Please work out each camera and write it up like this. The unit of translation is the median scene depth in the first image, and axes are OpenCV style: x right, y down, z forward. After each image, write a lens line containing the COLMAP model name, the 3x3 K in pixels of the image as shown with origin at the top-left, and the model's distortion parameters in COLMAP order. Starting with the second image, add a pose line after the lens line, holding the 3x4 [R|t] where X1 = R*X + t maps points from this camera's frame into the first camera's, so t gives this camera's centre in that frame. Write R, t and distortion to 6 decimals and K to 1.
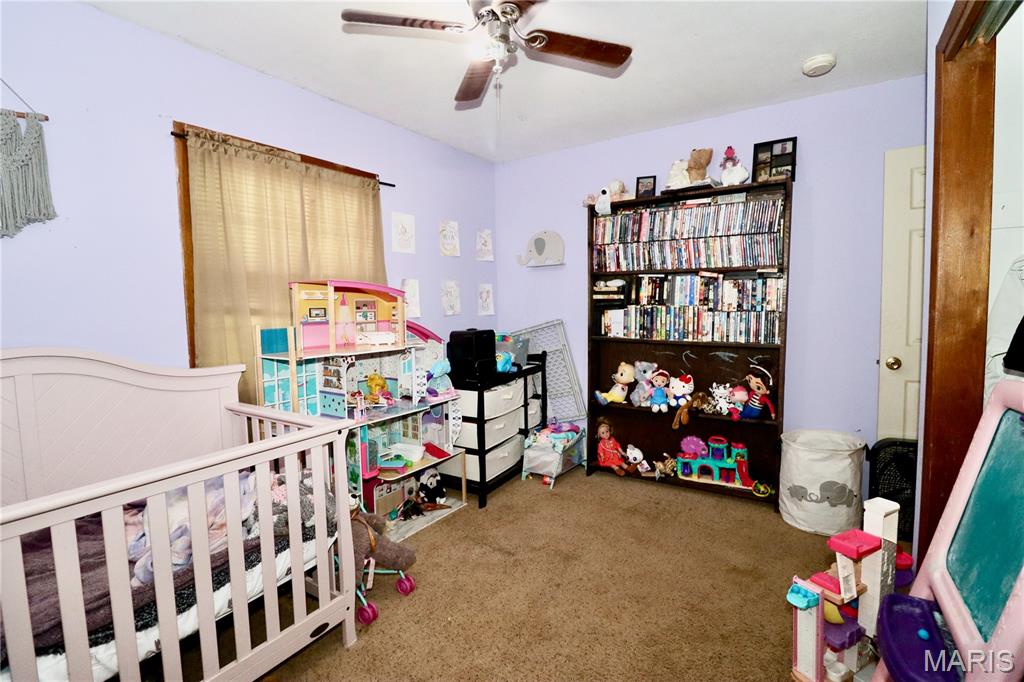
lens RADIAL K [[473.1, 0, 511.3], [0, 473.1, 340.7], [0, 0, 1]] dist [-0.006200, -0.000885]
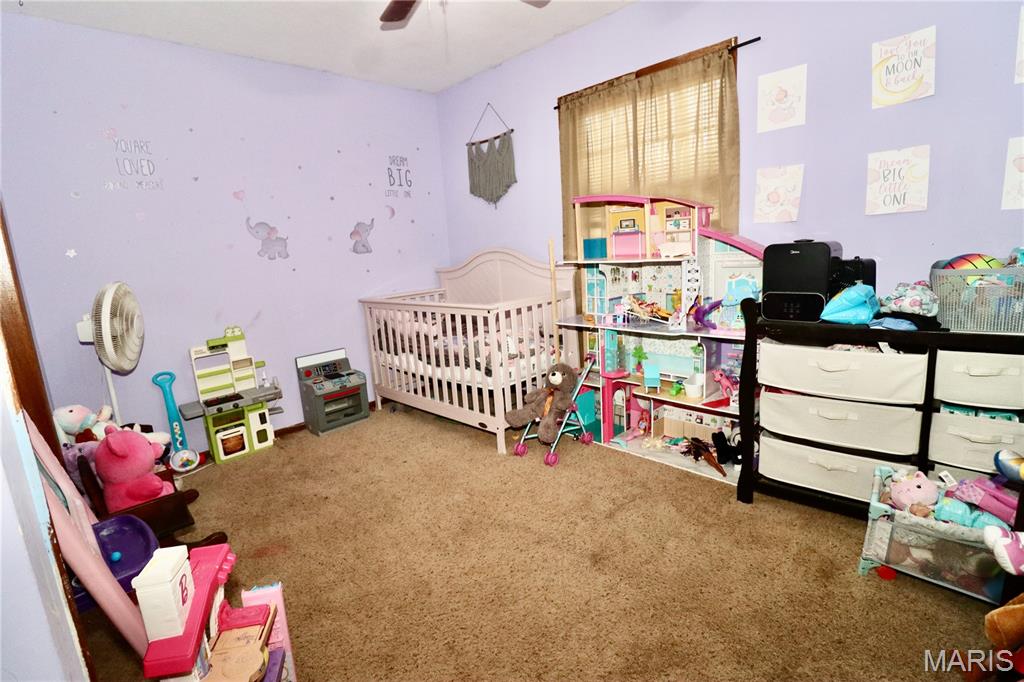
lens RADIAL K [[473.1, 0, 512.1], [0, 473.1, 337.4], [0, 0, 1]] dist [-0.006200, -0.000885]
pose [[-0.187213, 0.219001, -0.957596, 0.756366], [-0.009401, 0.974387, 0.224679, -0.046214], [0.982274, 0.051065, -0.180360, 0.948396]]
